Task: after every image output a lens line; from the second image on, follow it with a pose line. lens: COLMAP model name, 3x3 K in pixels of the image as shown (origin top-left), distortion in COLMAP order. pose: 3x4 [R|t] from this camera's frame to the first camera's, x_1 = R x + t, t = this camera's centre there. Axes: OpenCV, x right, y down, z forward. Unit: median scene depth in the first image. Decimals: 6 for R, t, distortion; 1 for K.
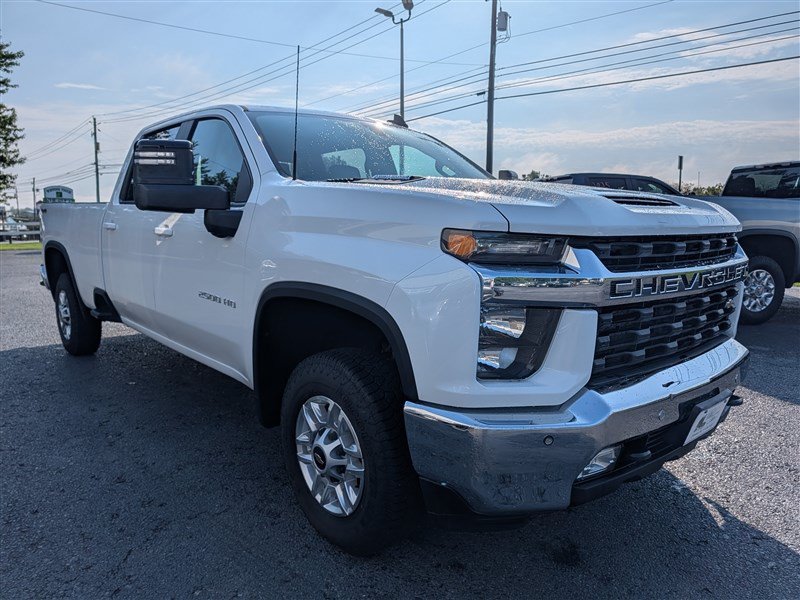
lens RADIAL K [[581.8, 0, 396.5], [0, 581.8, 296.5], [0, 0, 1]] dist [0.010189, -0.002660]
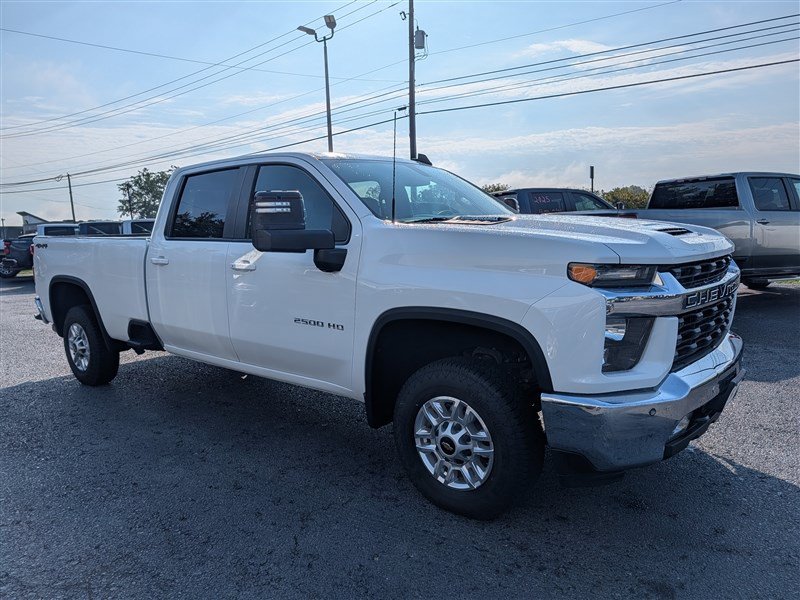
lens RADIAL K [[579.0, 0, 393.3], [0, 579.0, 304.6], [0, 0, 1]] dist [0.022443, -0.013131]
pose [[0.988819, -0.055488, 0.138412, -0.385190], [0.055777, 0.998442, 0.001794, -0.033293], [-0.138296, 0.005947, 0.990373, -0.212286]]
